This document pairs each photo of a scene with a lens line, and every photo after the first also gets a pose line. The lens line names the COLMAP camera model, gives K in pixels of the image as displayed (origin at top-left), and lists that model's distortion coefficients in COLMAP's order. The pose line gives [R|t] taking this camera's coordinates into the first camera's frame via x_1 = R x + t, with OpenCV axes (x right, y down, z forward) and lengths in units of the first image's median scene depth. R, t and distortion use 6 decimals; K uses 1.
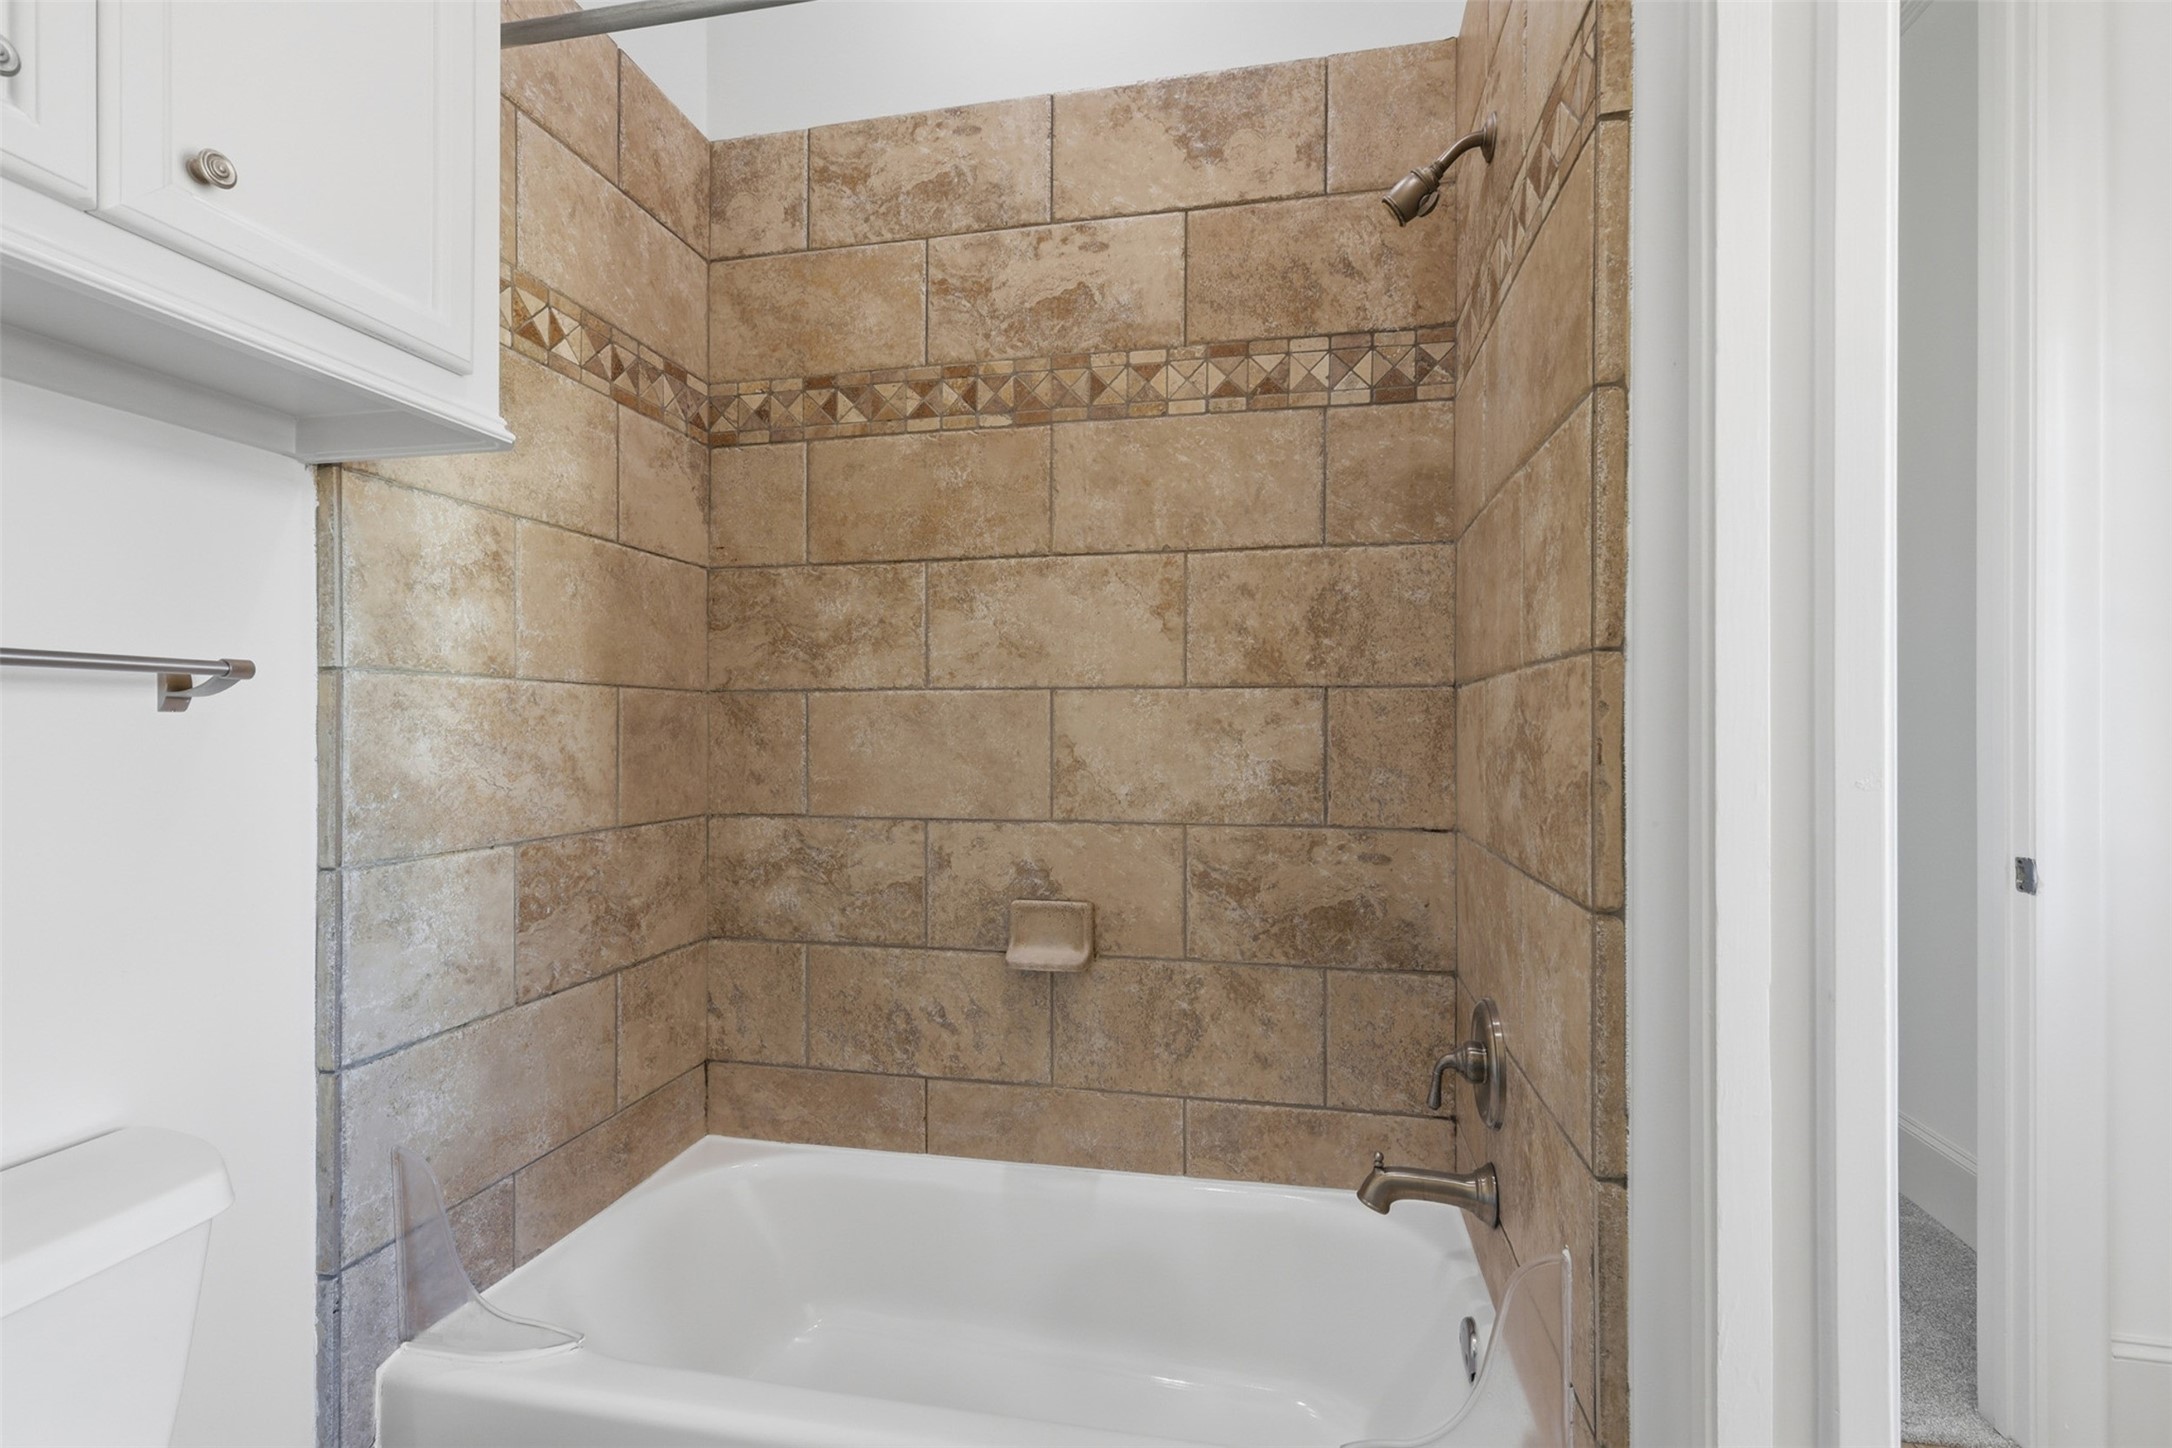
lens RADIAL K [[950.2, 0, 1089.3], [0, 950.2, 728.4], [0, 0, 1]] dist [-0.007018, 0.000162]
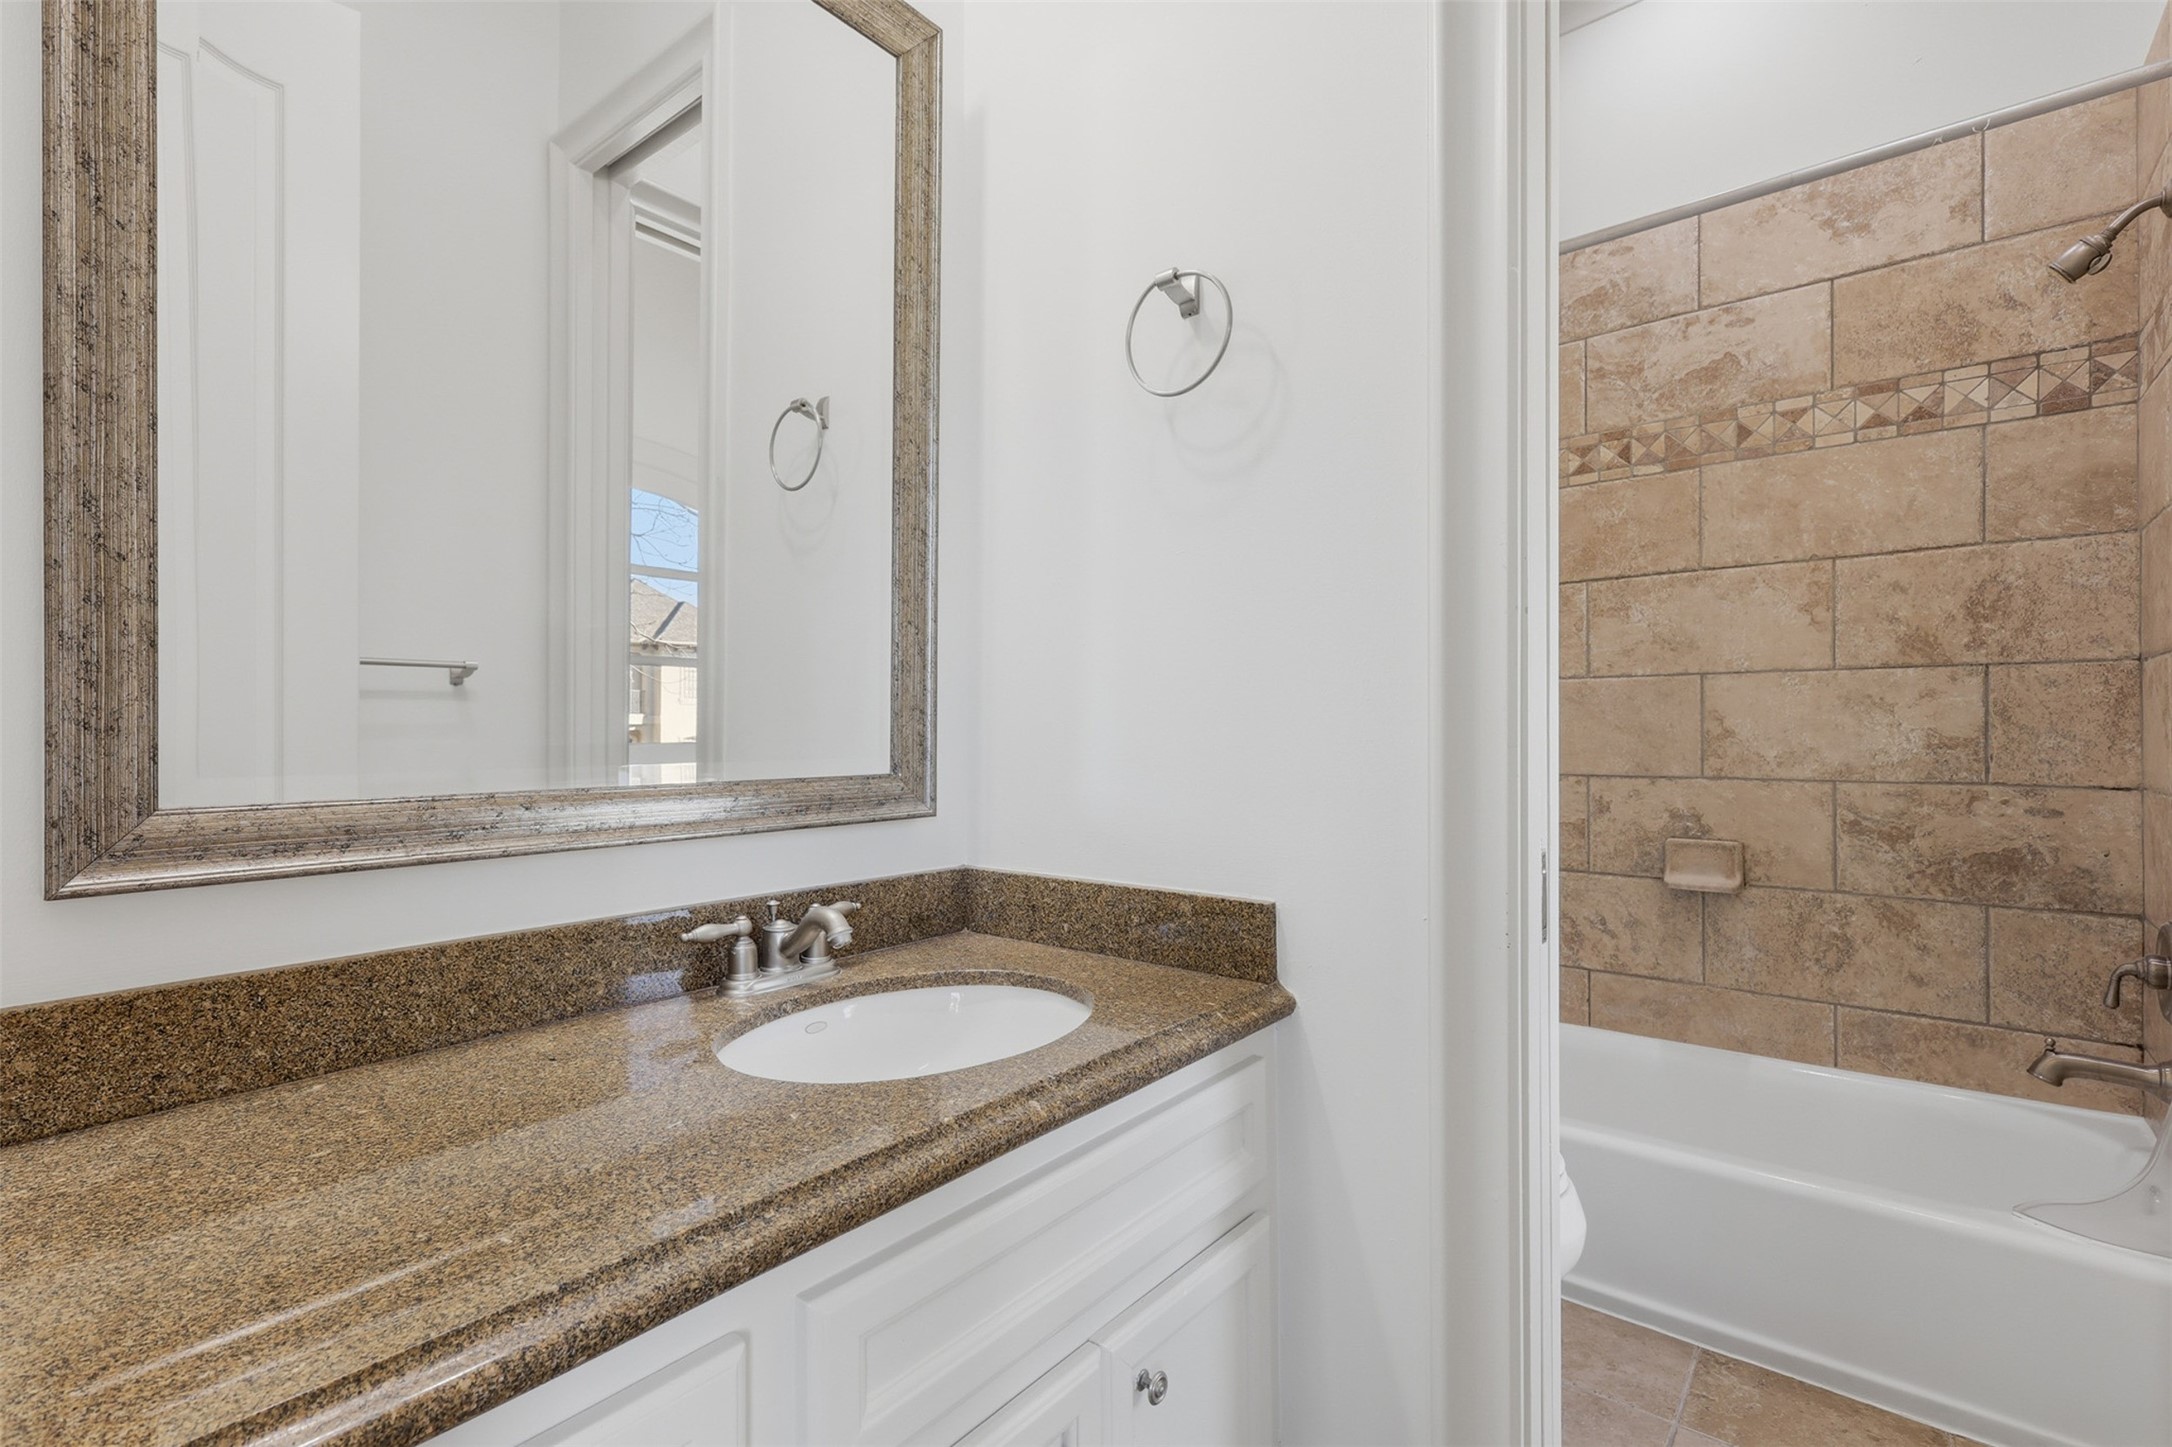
lens RADIAL K [[950.2, 0, 1083.2], [0, 950.2, 729.0], [0, 0, 1]] dist [-0.007018, 0.000162]
pose [[0.877354, -0.006489, -0.479801, -0.164227], [0.009219, 0.999952, 0.003334, 0.020860], [0.479756, -0.007349, 0.877371, -0.536074]]
